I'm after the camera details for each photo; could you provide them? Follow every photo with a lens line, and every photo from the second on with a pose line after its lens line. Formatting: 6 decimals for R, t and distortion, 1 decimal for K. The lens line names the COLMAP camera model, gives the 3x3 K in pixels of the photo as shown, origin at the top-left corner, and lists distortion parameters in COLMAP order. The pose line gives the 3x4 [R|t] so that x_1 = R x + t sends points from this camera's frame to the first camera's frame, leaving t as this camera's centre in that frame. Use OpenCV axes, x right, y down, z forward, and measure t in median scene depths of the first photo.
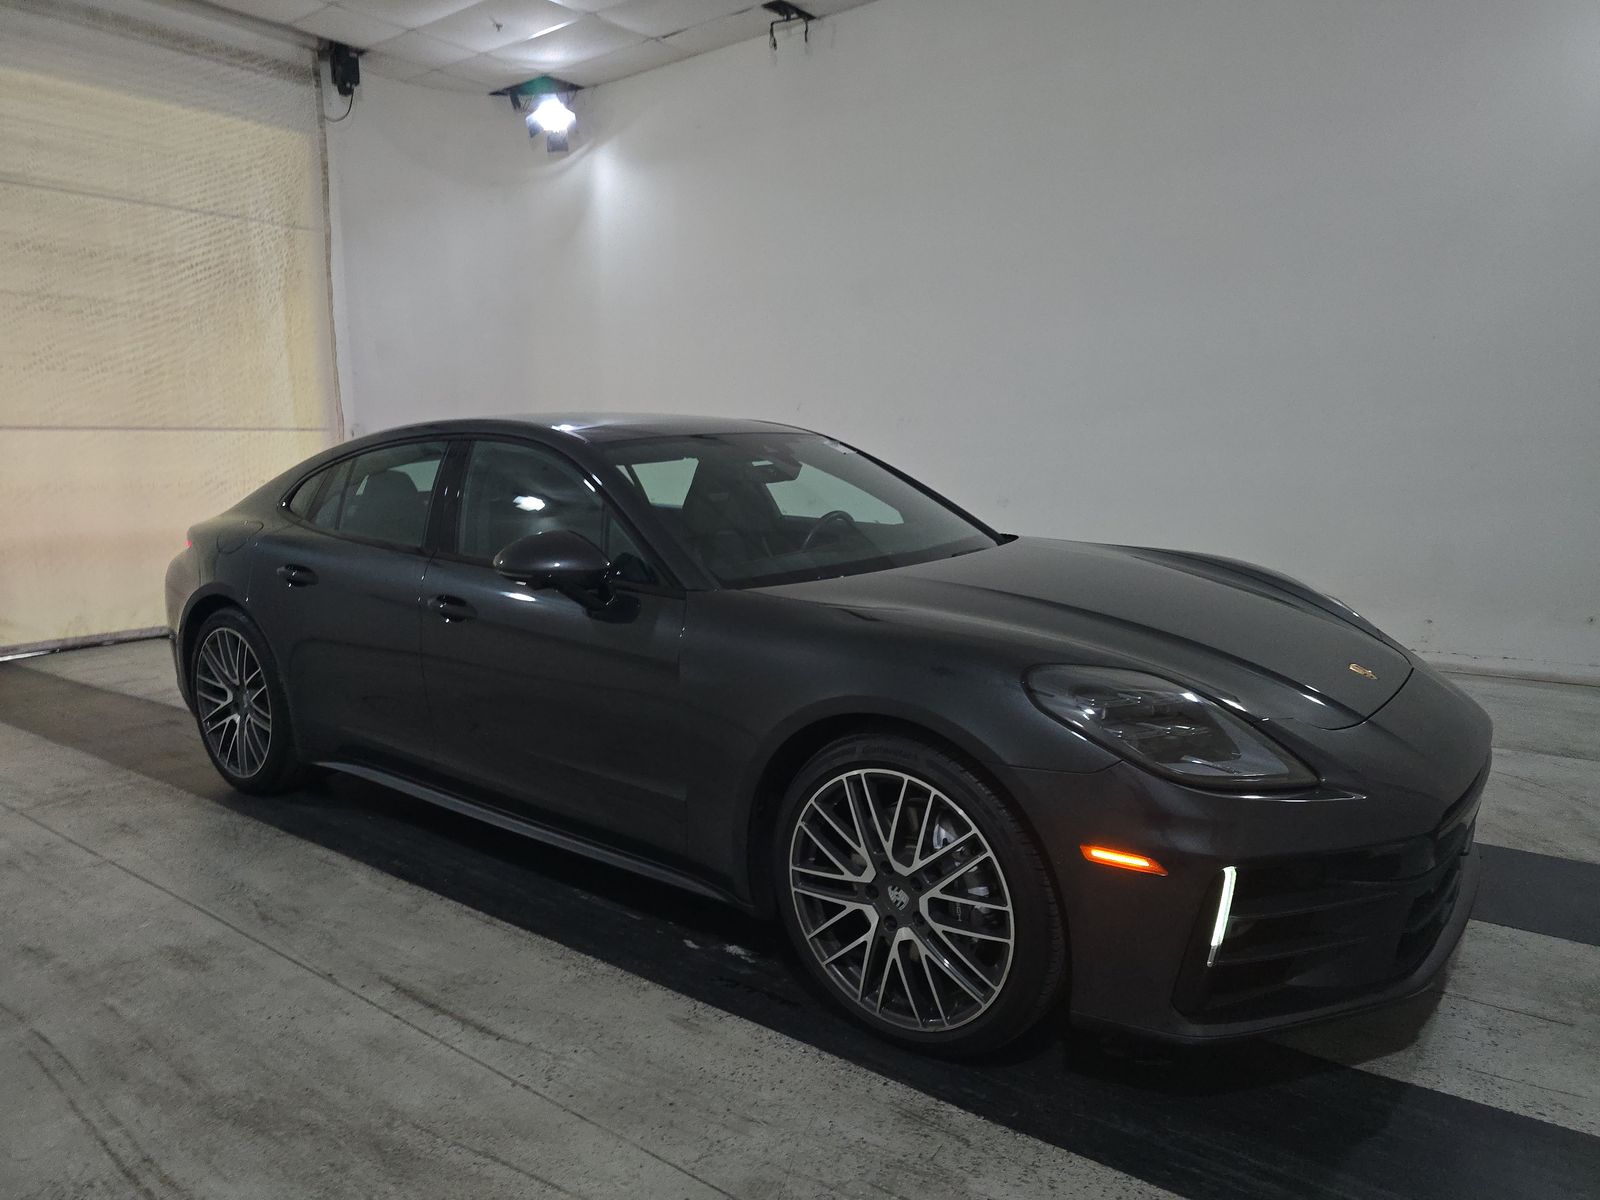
lens RADIAL K [[1071.6, 0, 801.5], [0, 1071.6, 600.1], [0, 0, 1]] dist [0.031433, -0.017106]
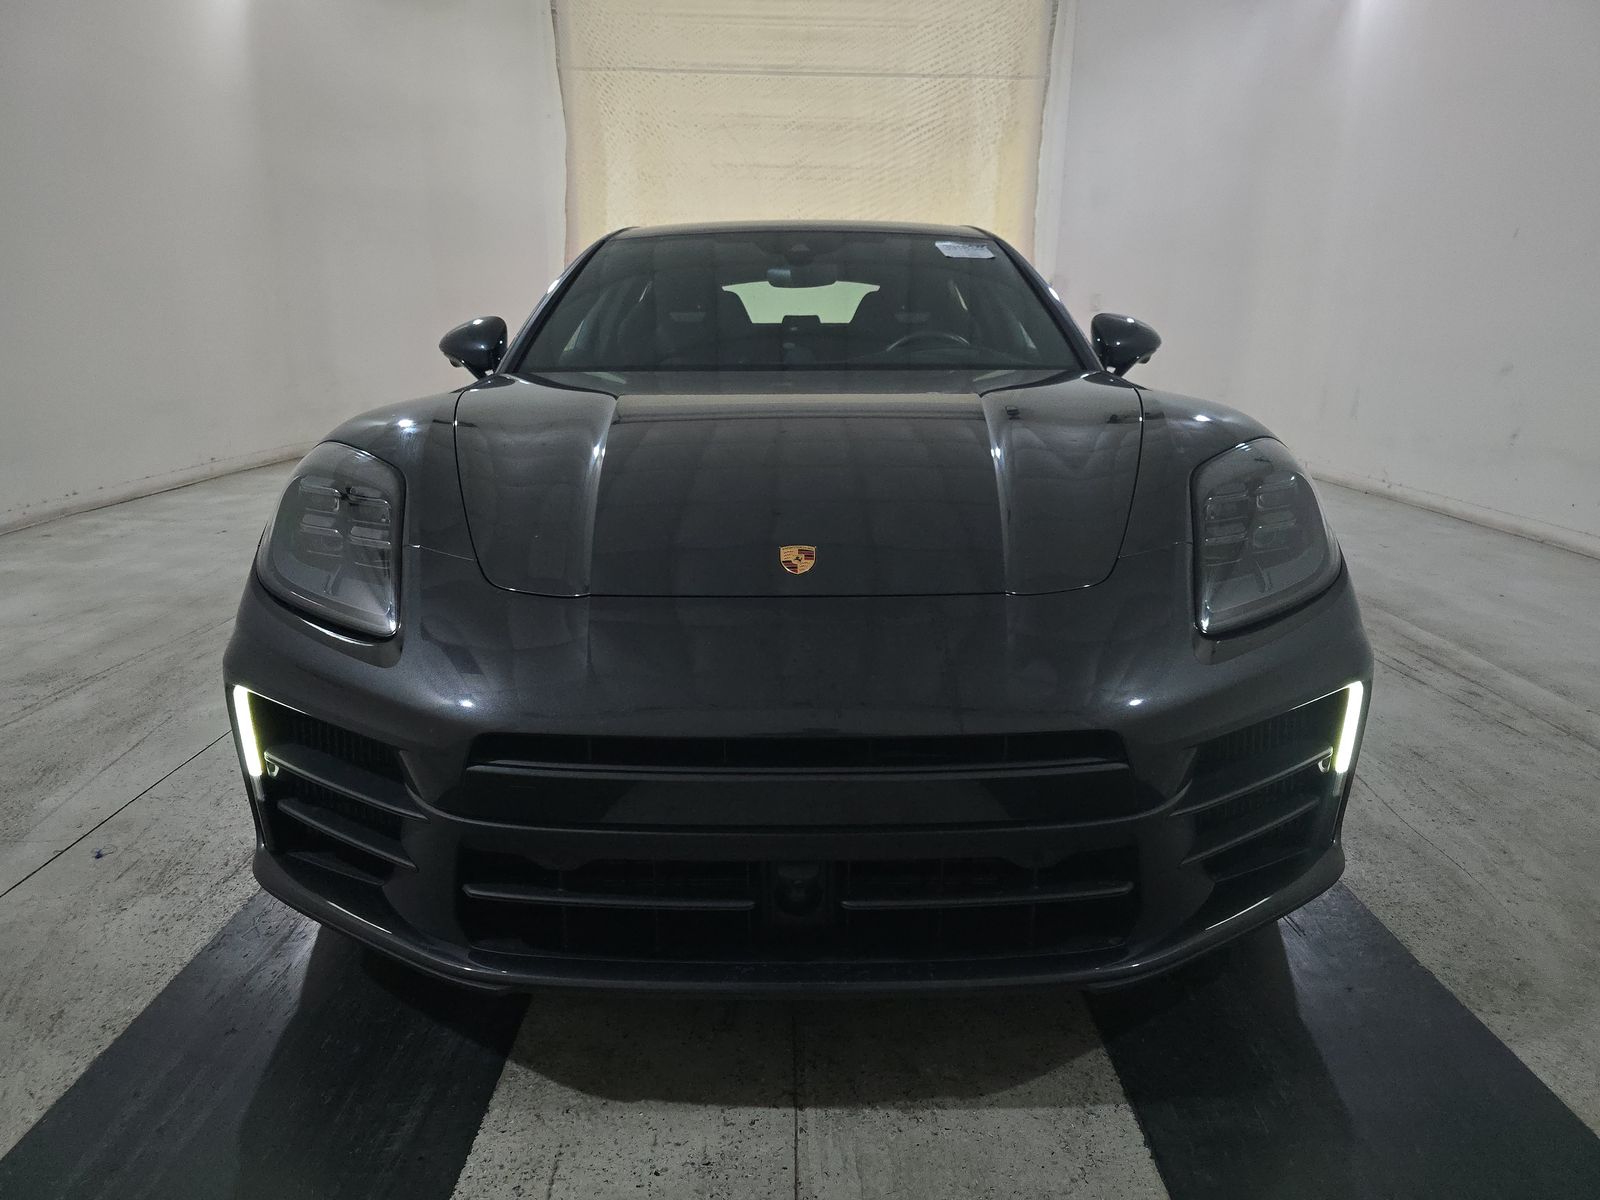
lens RADIAL K [[1071.6, 0, 799.8], [0, 1071.6, 598.4], [0, 0, 1]] dist [0.031433, -0.017106]
pose [[0.614779, 0.216651, -0.758359, 0.315574], [-0.134869, 0.976247, 0.169563, -0.005441], [0.777082, -0.001964, 0.629396, 0.199227]]
